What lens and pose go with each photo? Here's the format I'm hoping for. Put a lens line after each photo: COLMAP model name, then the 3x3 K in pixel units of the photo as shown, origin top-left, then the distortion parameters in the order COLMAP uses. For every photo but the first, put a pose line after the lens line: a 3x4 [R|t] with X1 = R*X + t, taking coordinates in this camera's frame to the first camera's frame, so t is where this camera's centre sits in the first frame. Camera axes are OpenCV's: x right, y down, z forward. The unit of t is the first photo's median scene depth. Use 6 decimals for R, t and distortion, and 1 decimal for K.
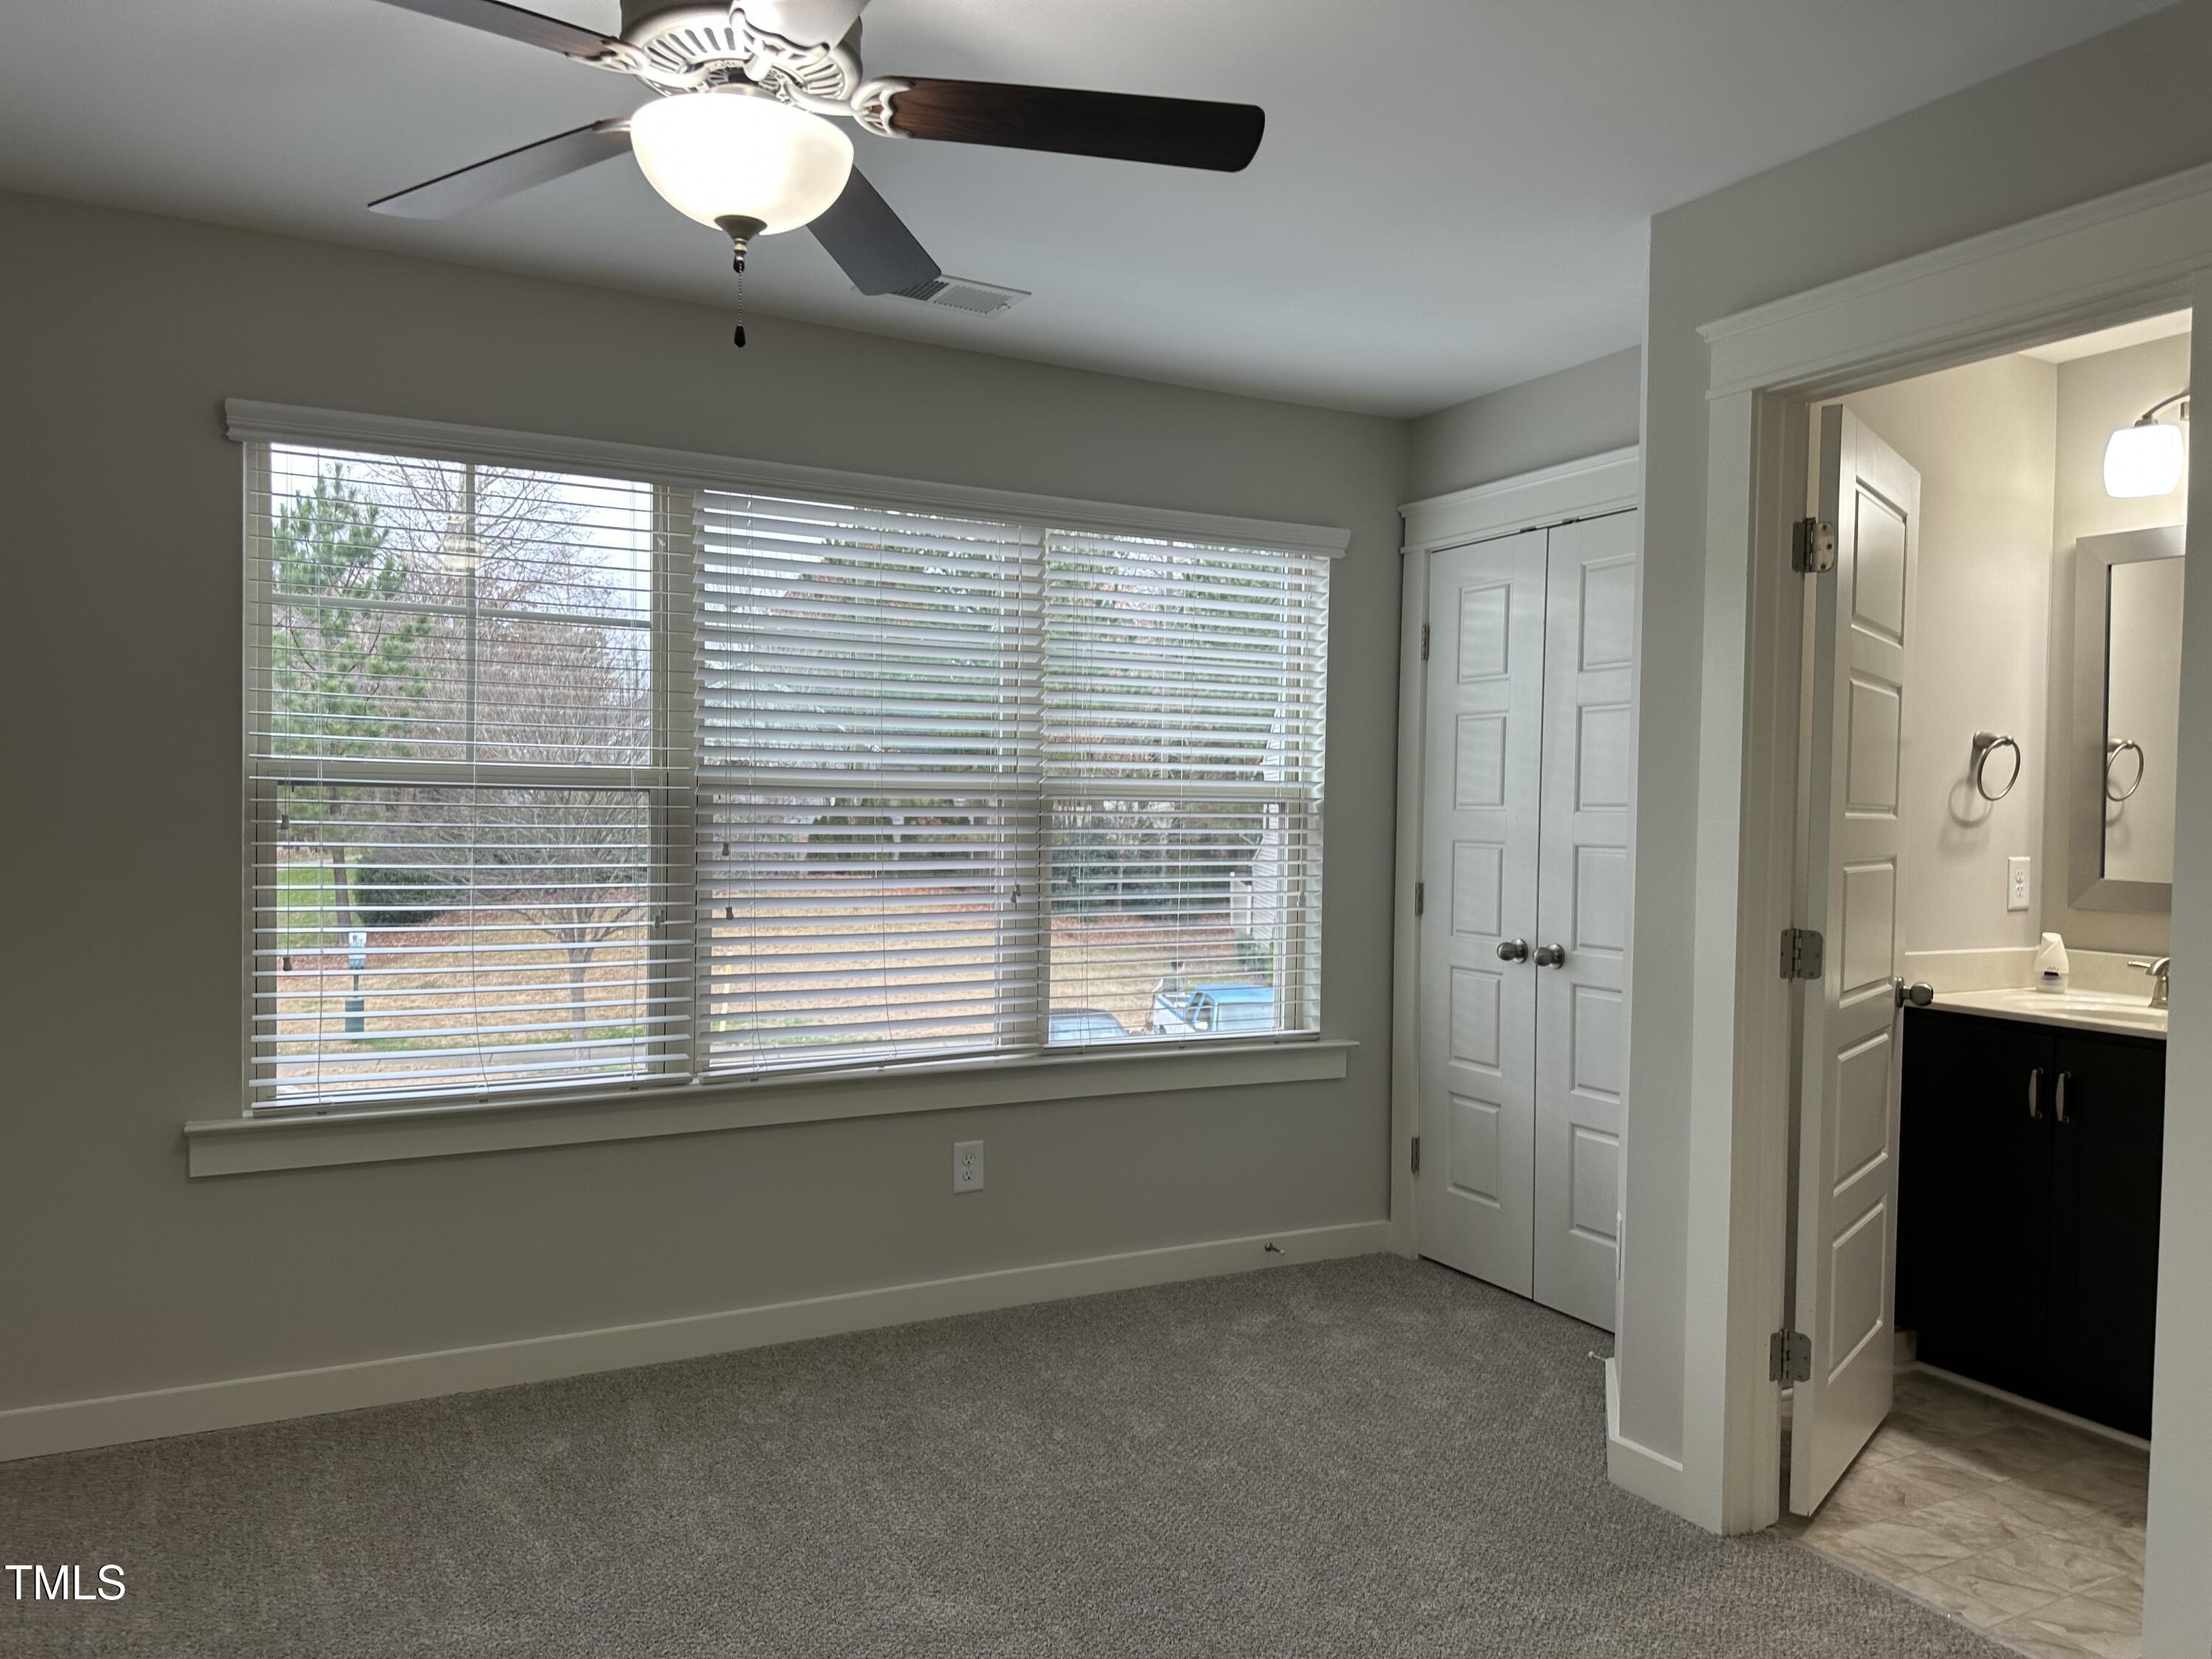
lens RADIAL K [[1569.9, 0, 1066.4], [0, 1569.9, 857.5], [0, 0, 1]] dist [0.154864, -0.237835]
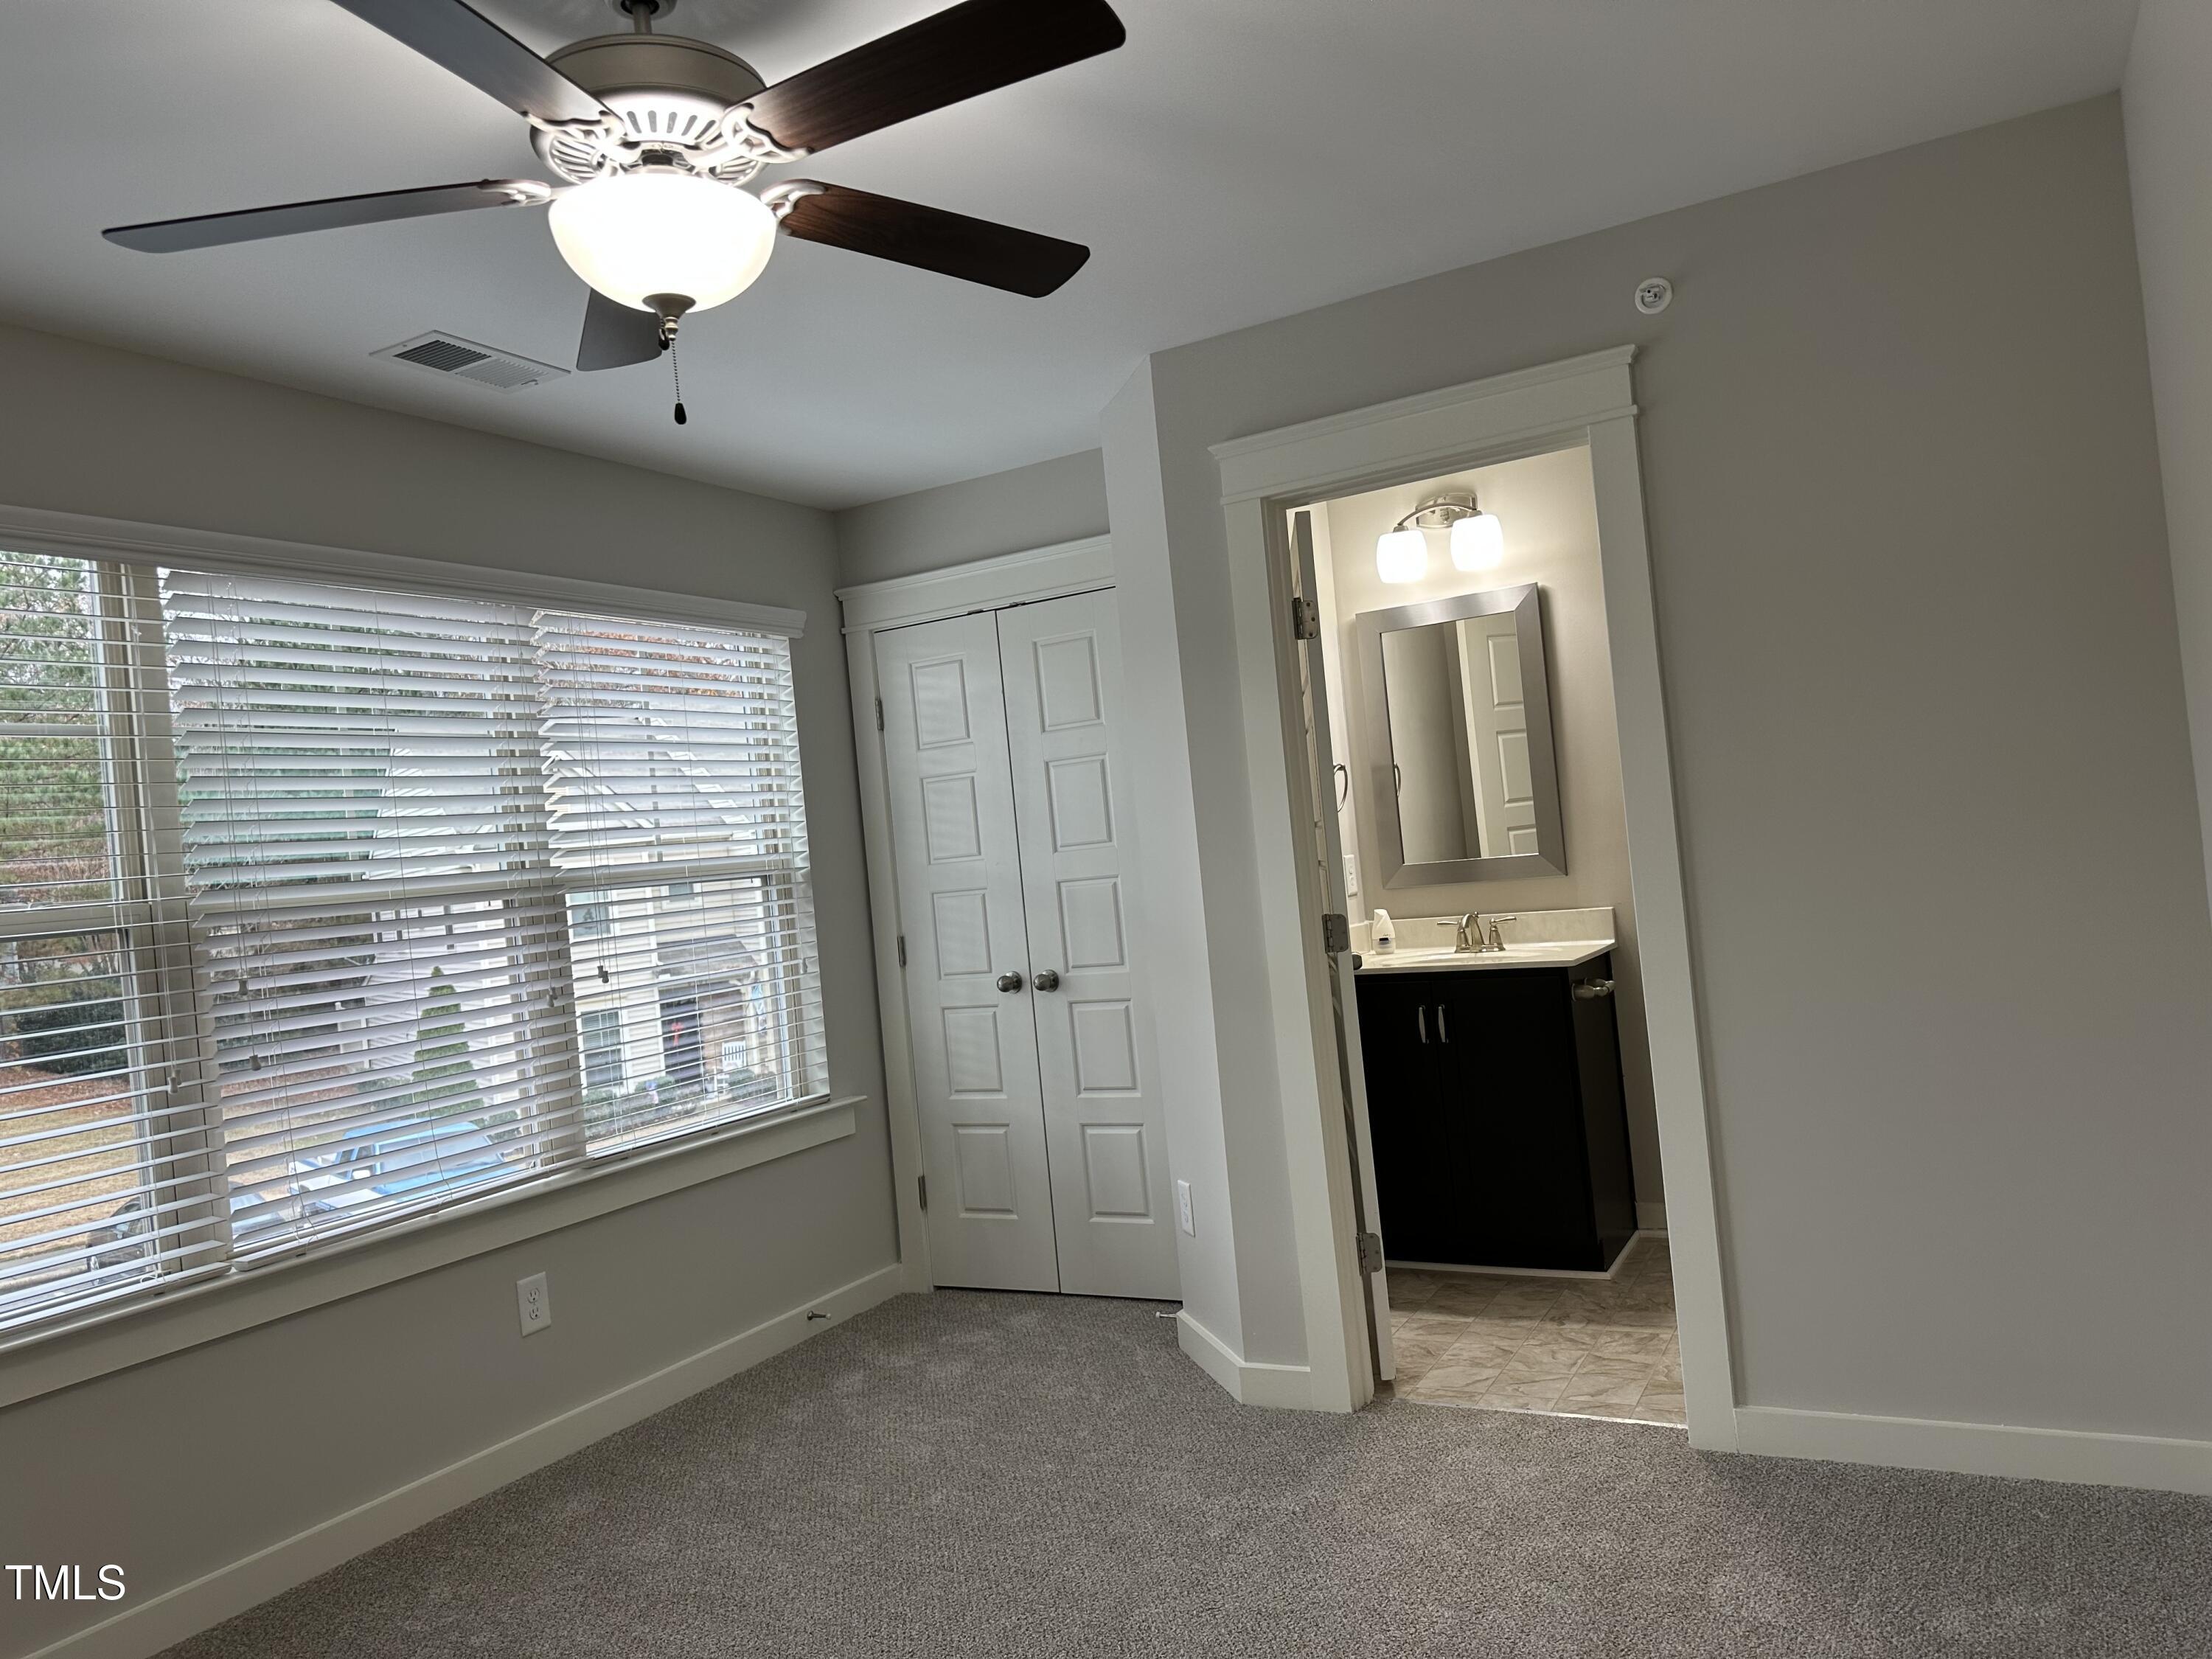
lens RADIAL K [[1578.7, 0, 1112.4], [0, 1578.7, 840.0], [0, 0, 1]] dist [0.096095, -0.166865]
pose [[0.832947, -0.091835, 0.545679, -0.254866], [0.127111, 0.991517, -0.027159, -0.001356], [-0.538556, 0.091984, 0.837554, 0.025129]]
